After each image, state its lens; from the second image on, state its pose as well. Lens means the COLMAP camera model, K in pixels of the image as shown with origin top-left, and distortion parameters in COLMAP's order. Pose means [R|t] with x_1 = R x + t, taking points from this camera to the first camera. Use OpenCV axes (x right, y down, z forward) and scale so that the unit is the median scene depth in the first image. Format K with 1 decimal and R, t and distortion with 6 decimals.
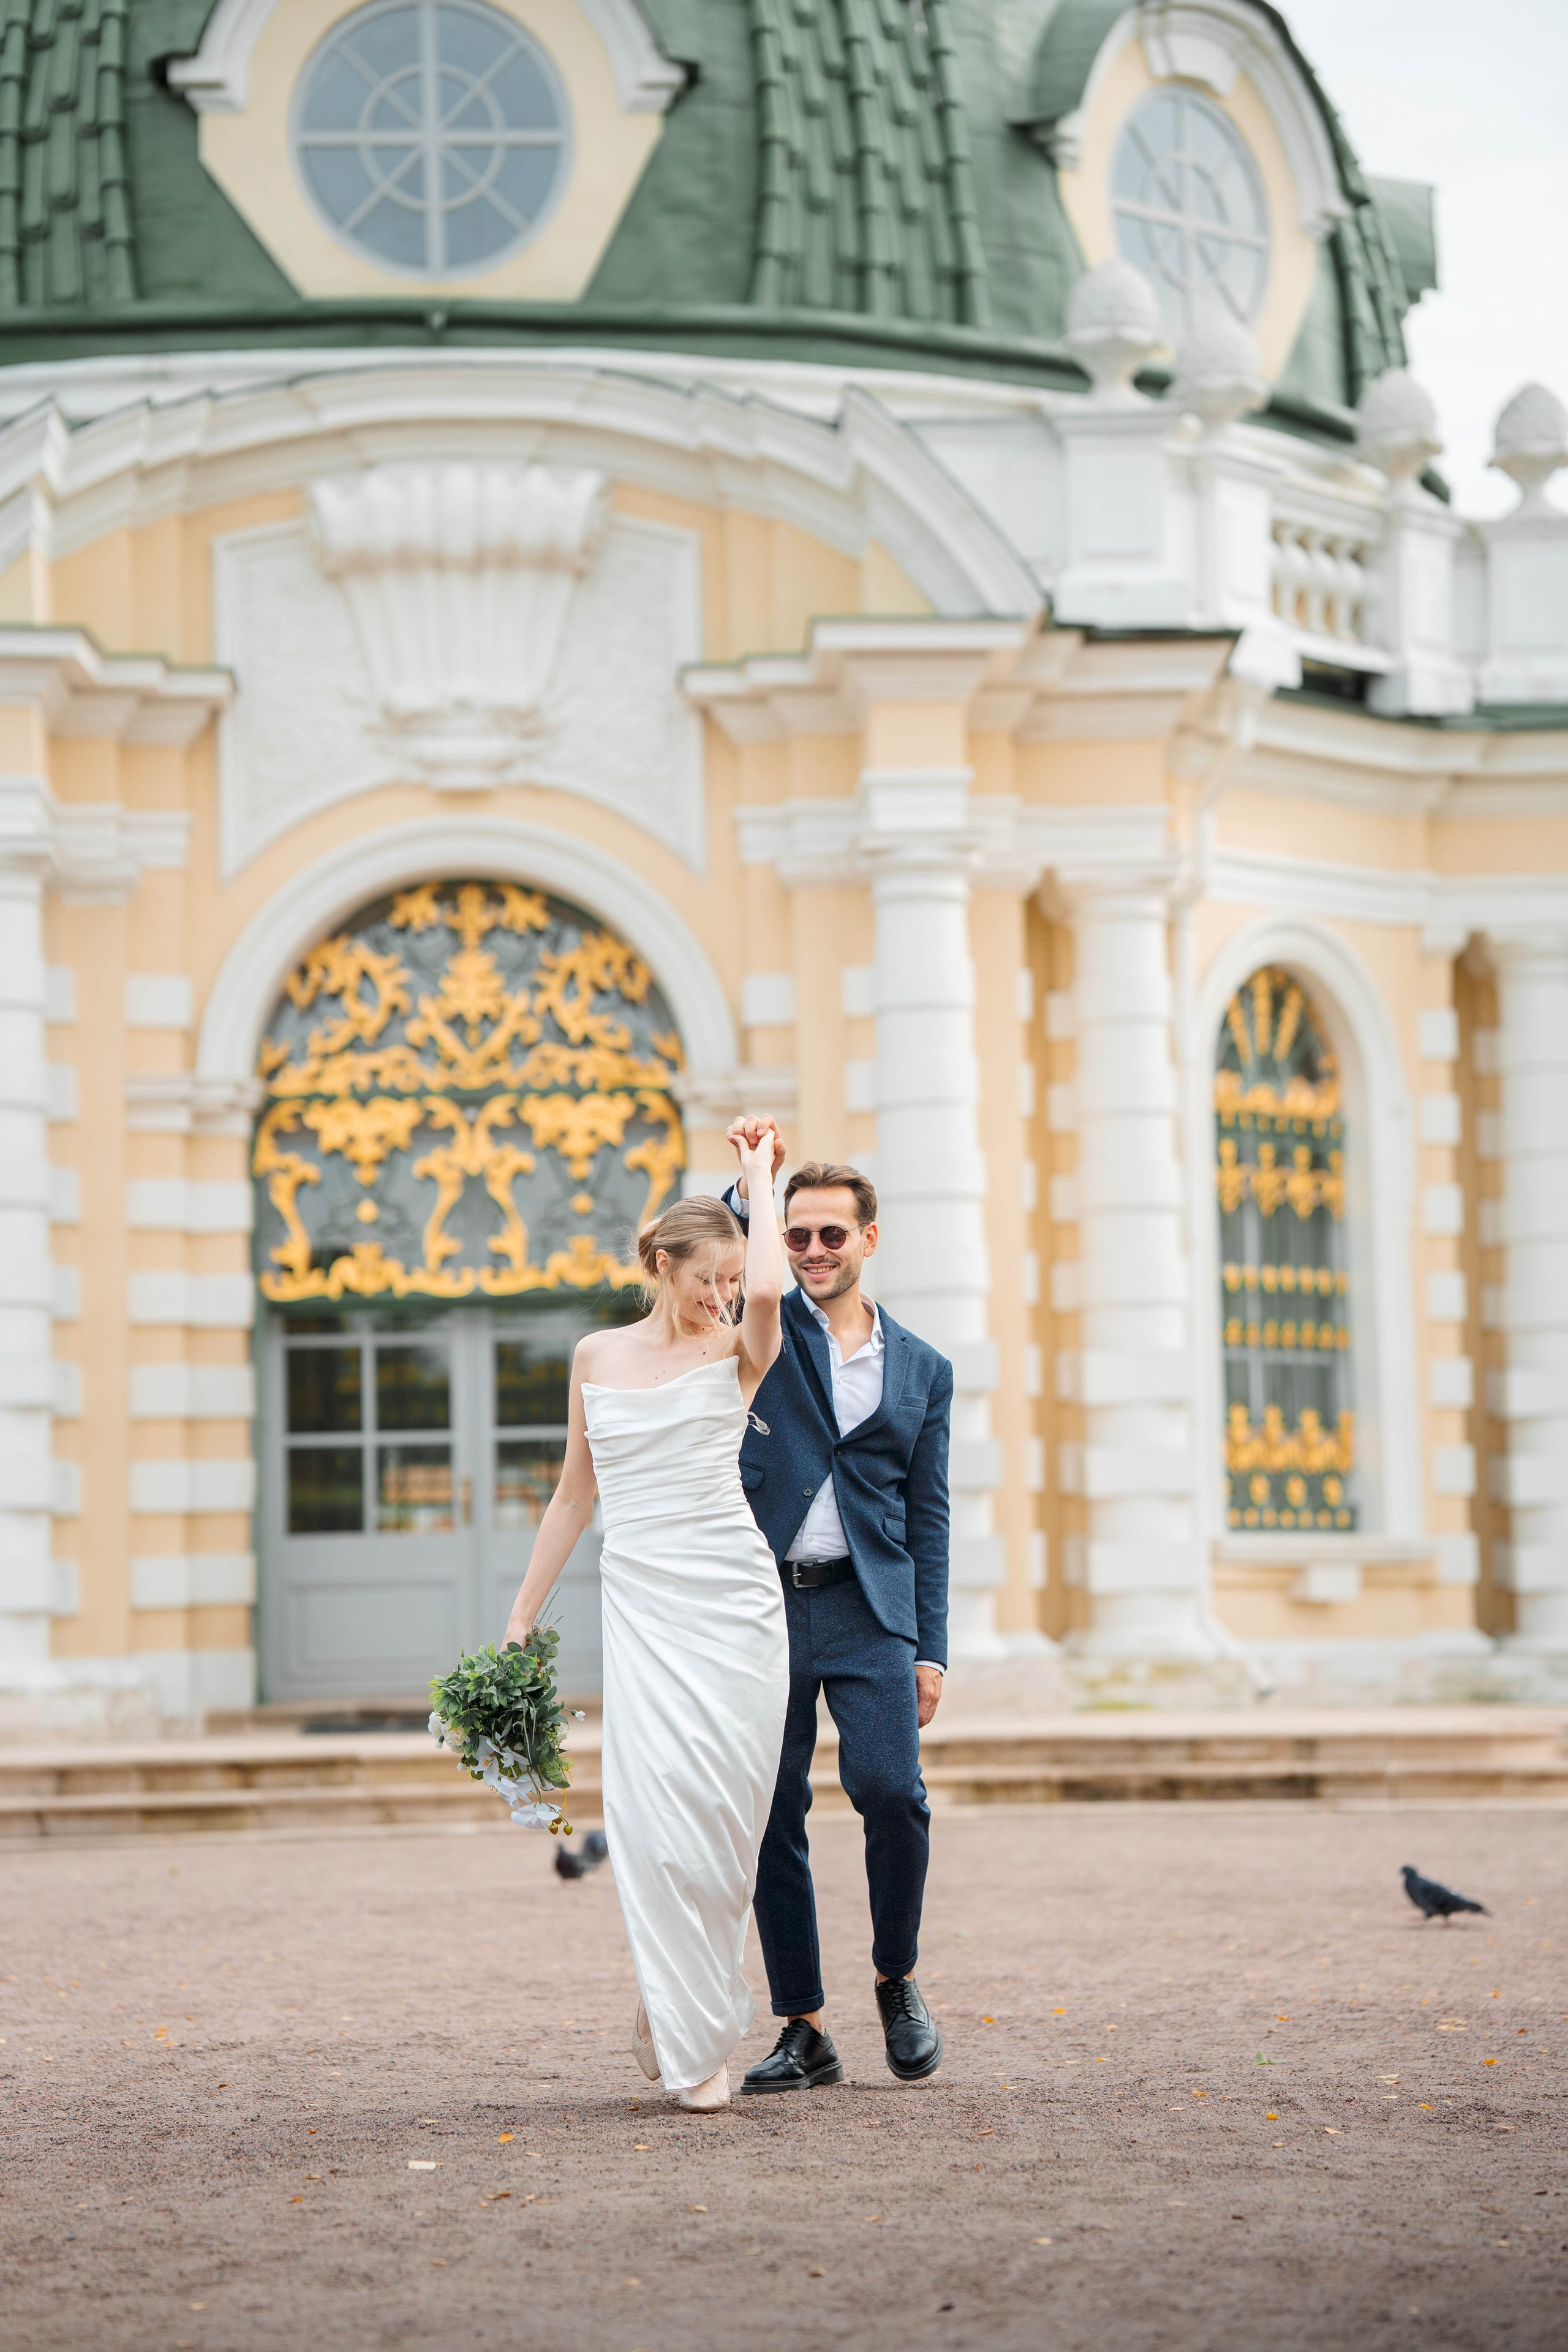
lens RADIAL K [[5612.5, 0, 739.0], [0, 5612.5, 1153.6], [0, 0, 1]] dist [0.858692, -0.433871]
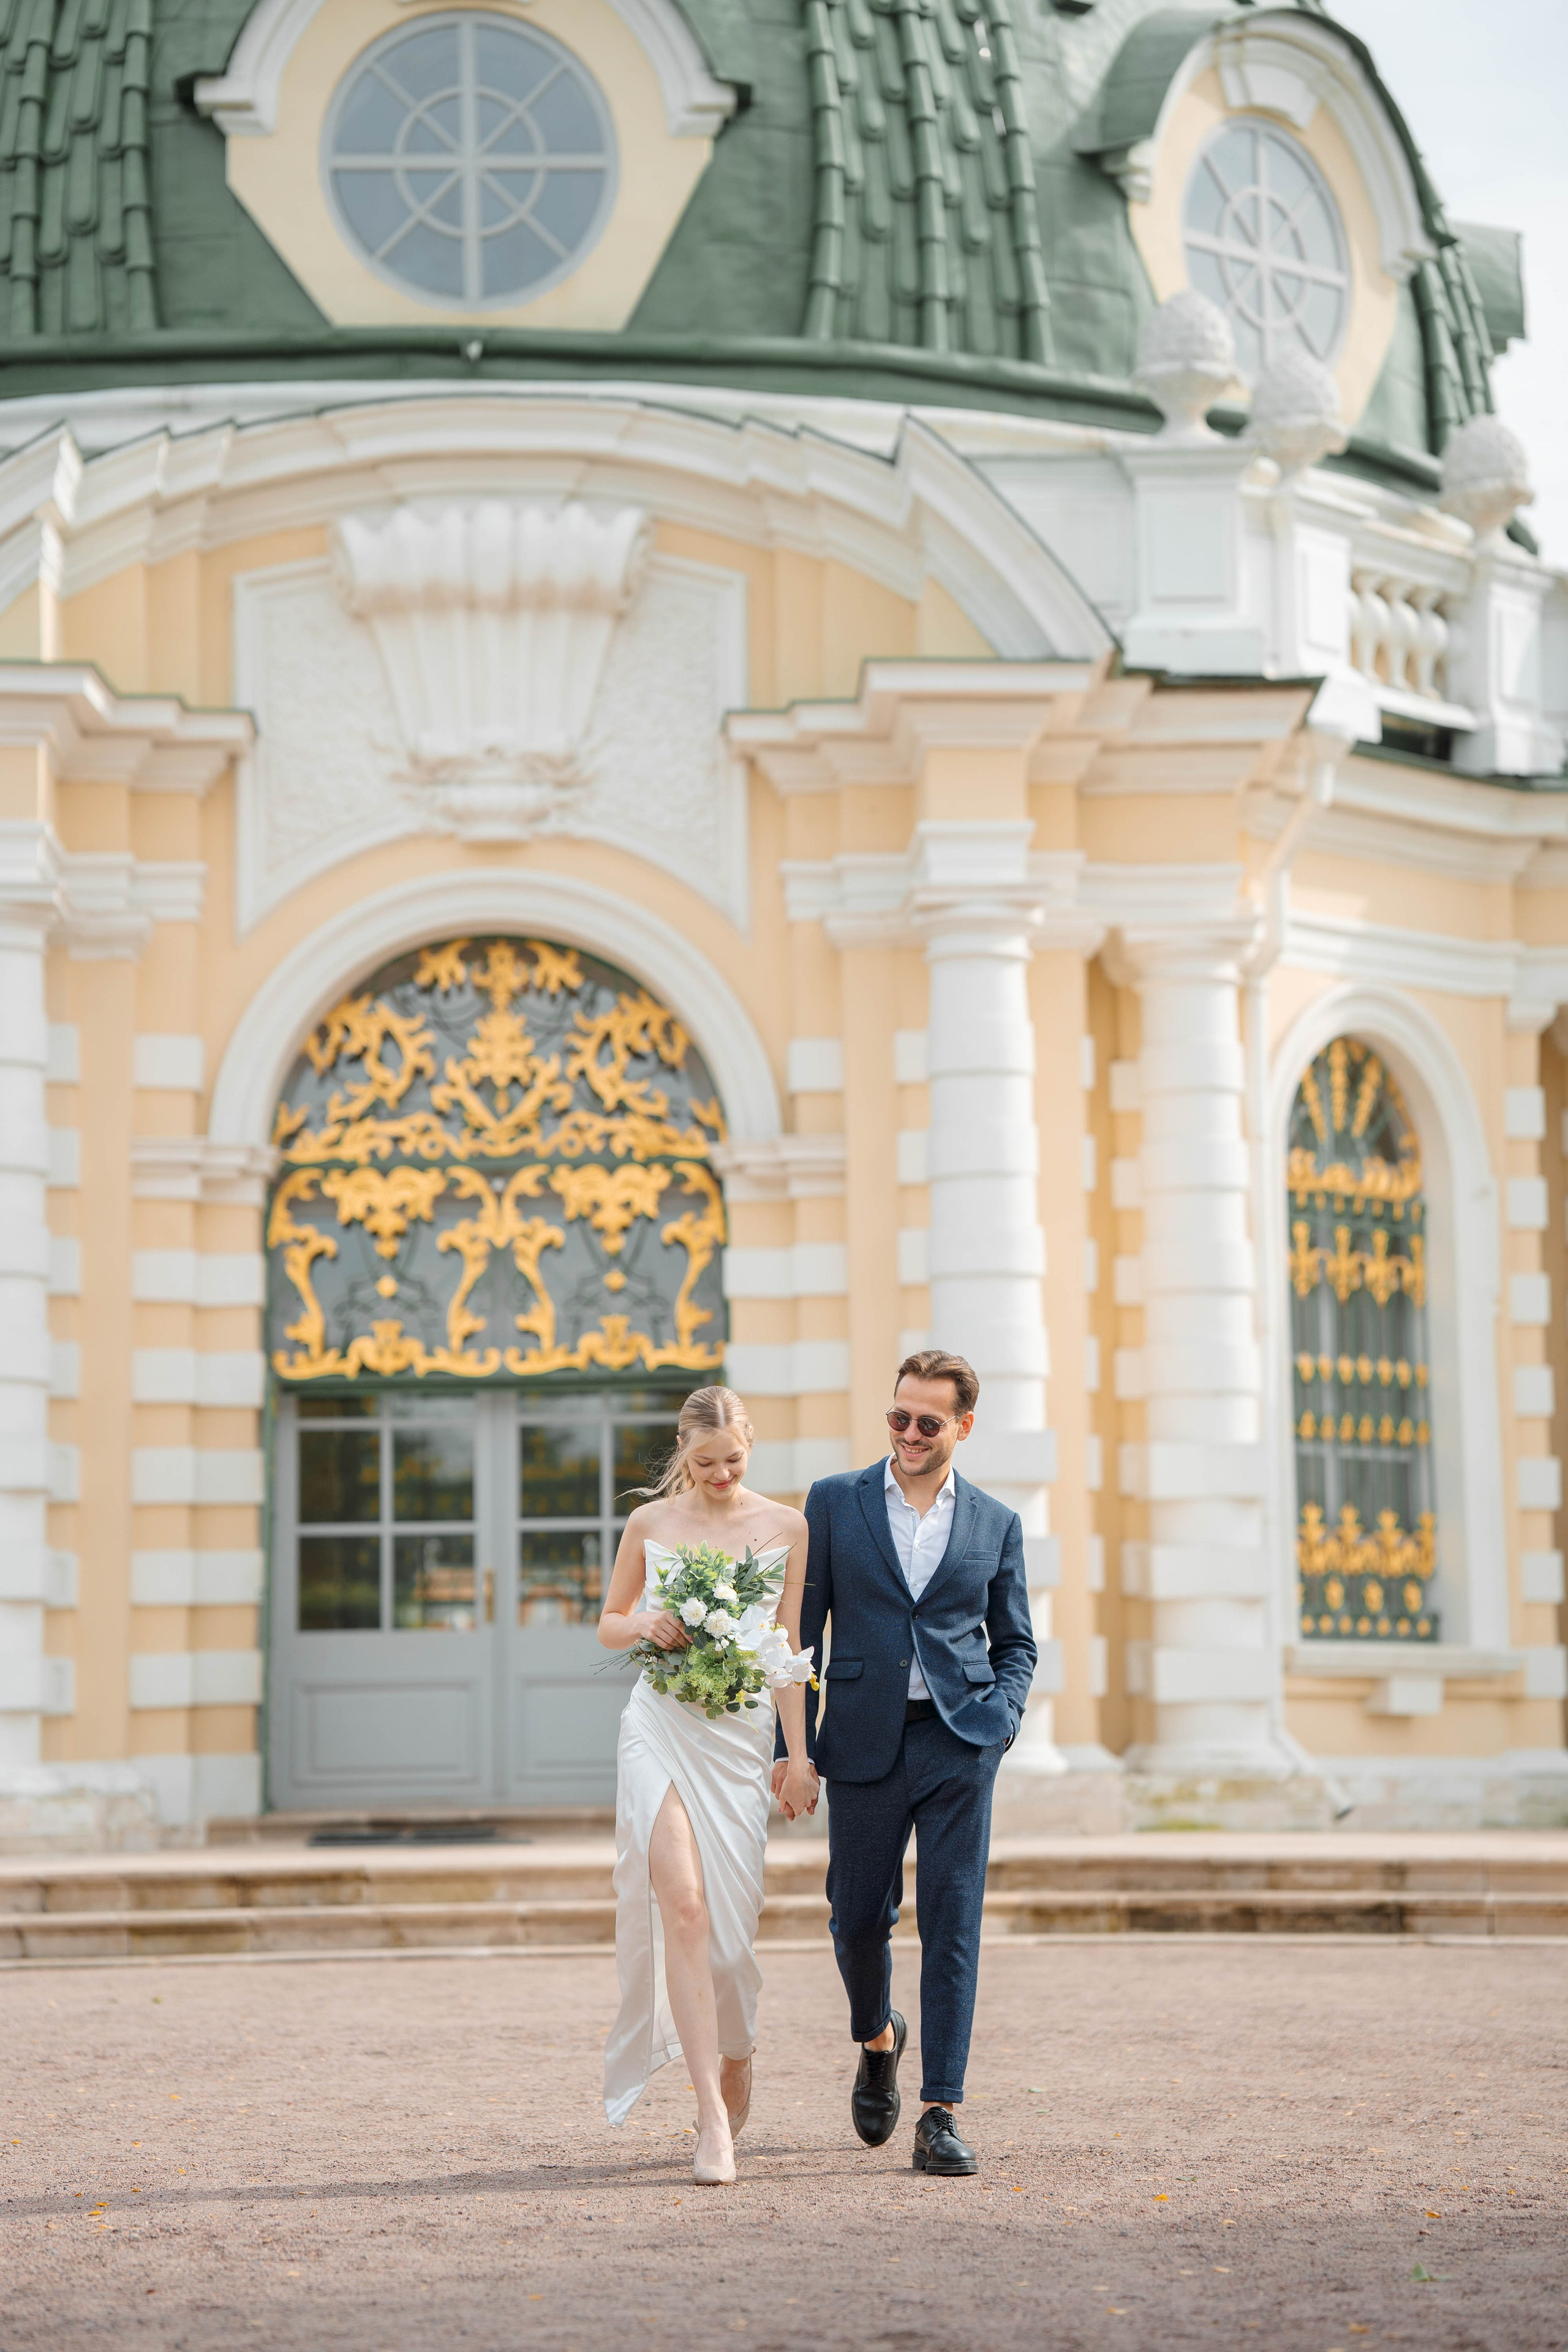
lens RADIAL K [[5612.5, 0, 739.0], [0, 5612.5, 1153.6], [0, 0, 1]] dist [0.858692, -0.433871]
pose [[0.999930, 0.009430, -0.007166, -0.000590], [-0.009563, 0.999779, -0.018712, 0.005058], [0.006988, 0.018780, 0.999799, 0.057866]]
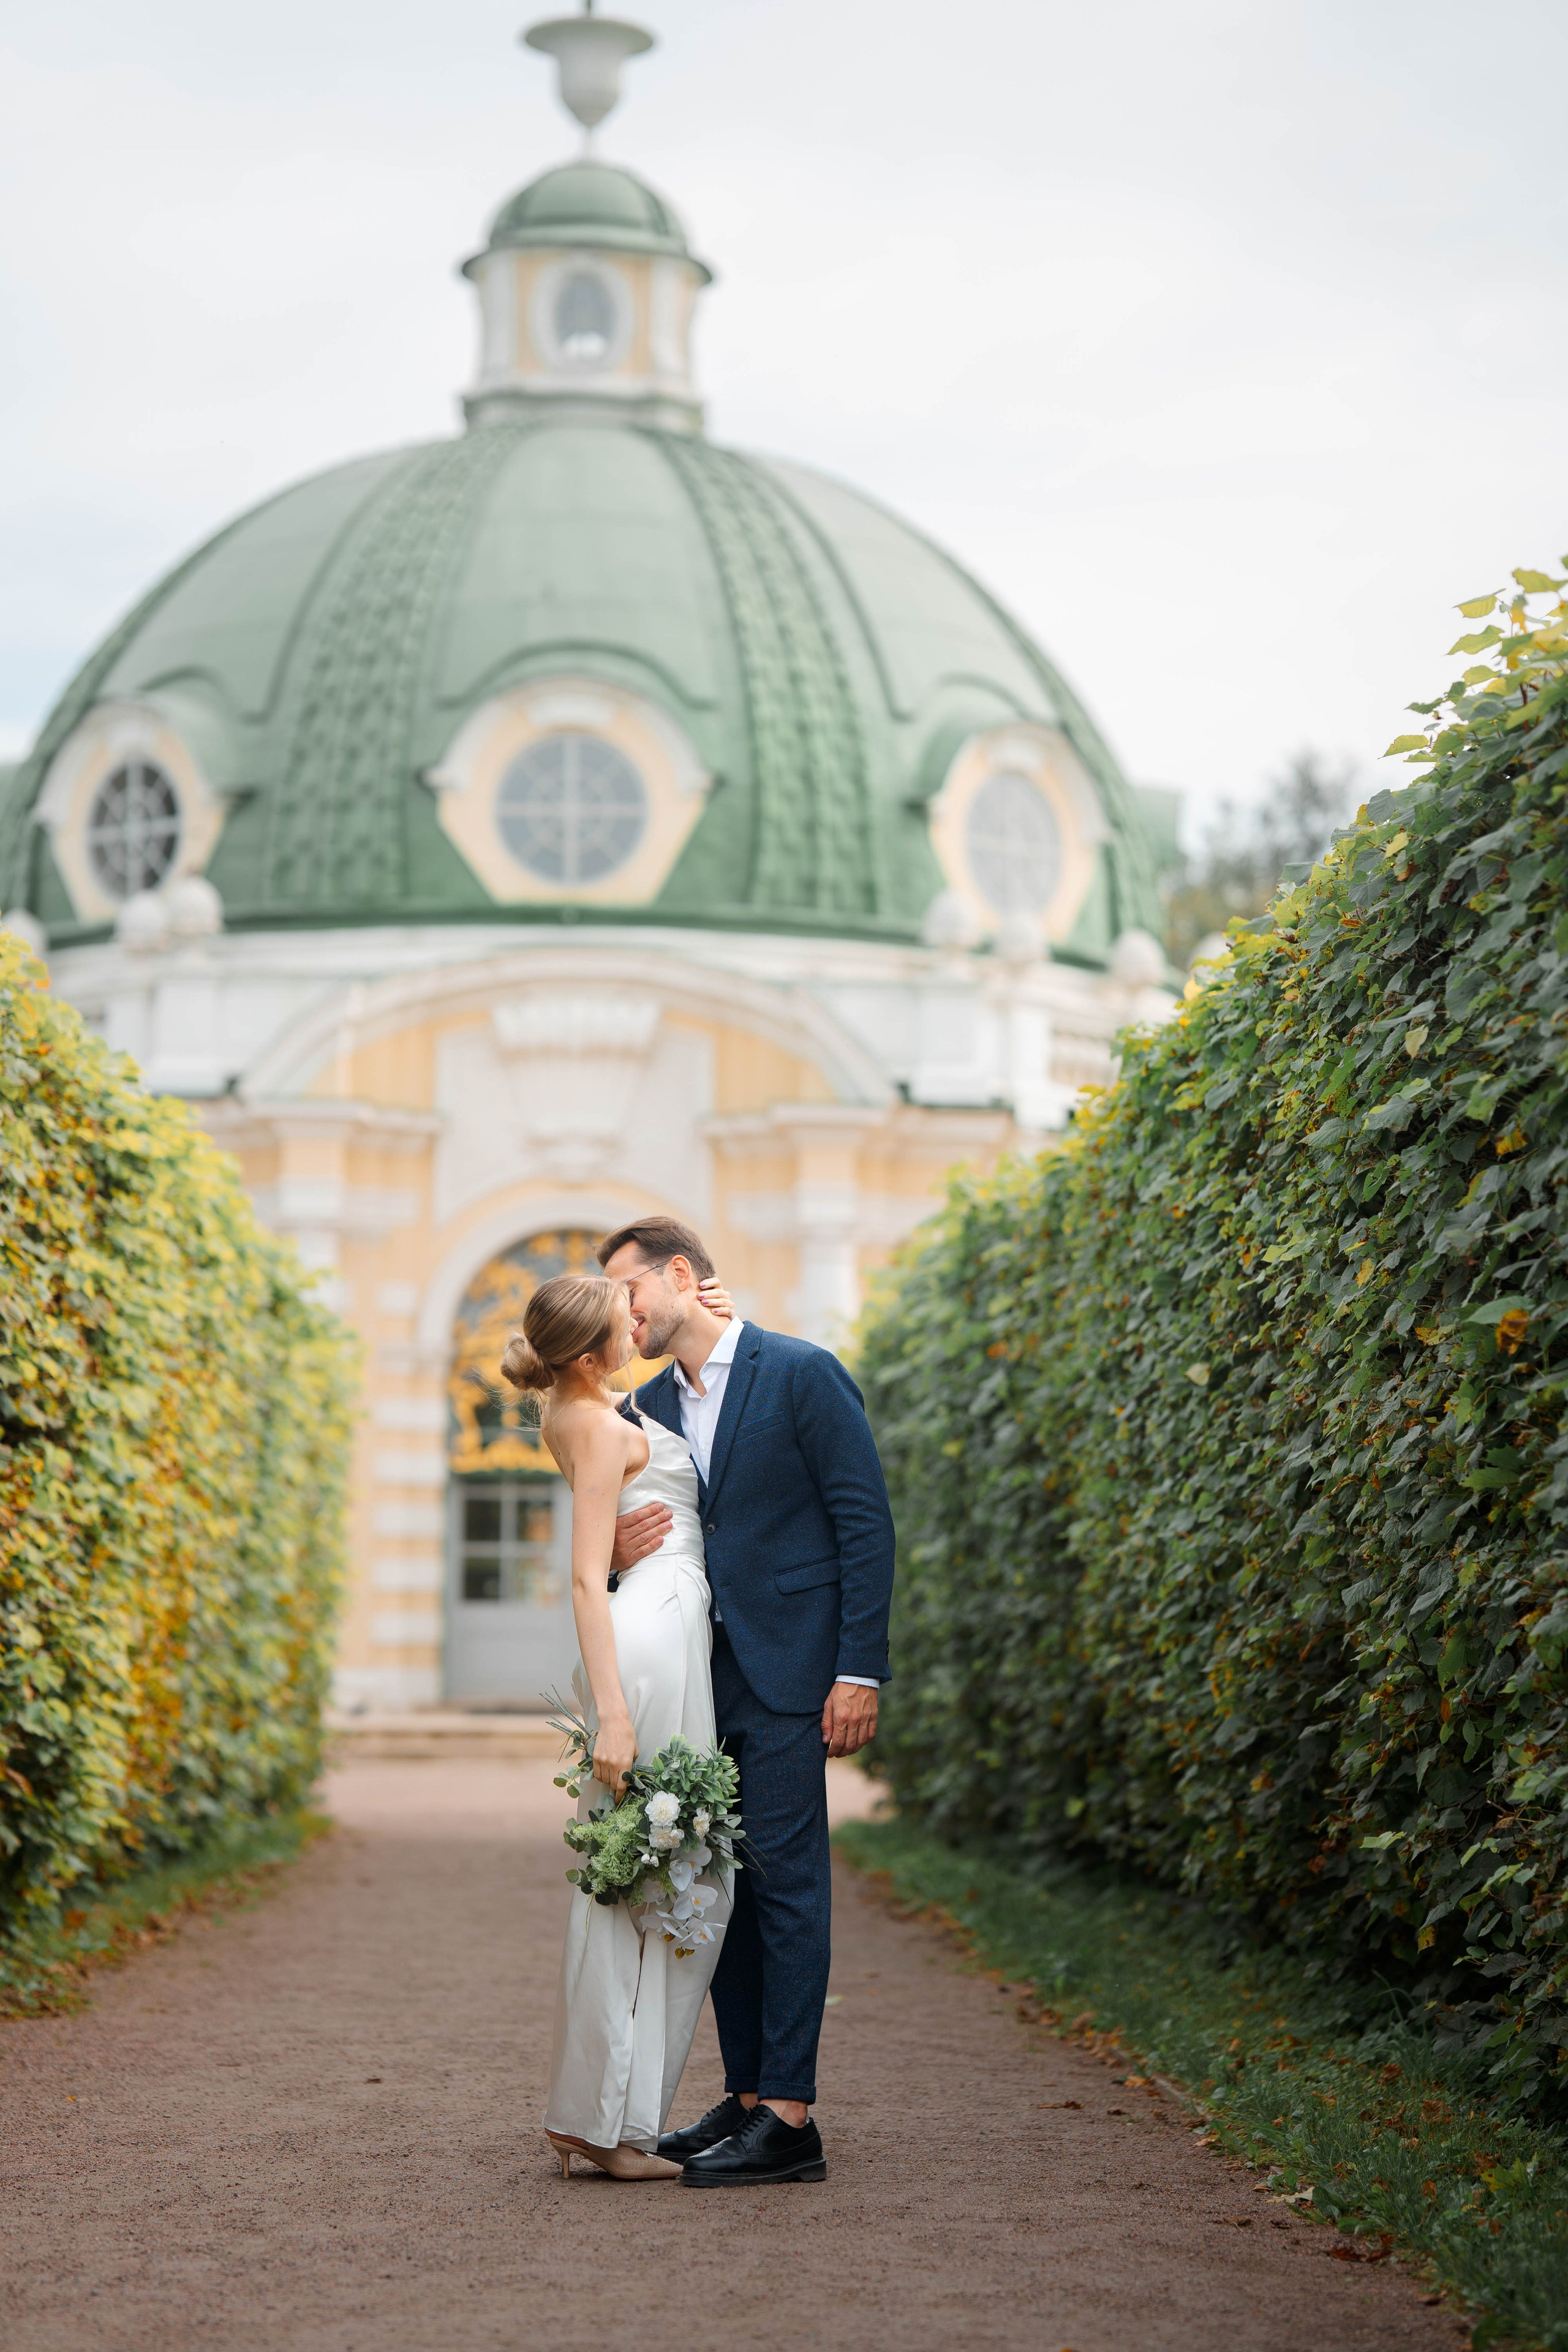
lens RADIAL K [[5612.5, 0, 739.0], [0, 5612.5, 1153.6], [0, 0, 1]] dist [0.858692, -0.433871]
pose [[0.999066, 0.026930, -0.033787, 0.062327], [-0.027256, 0.999586, -0.009216, -0.059280], [0.033525, 0.010128, 0.999387, -0.758301]]
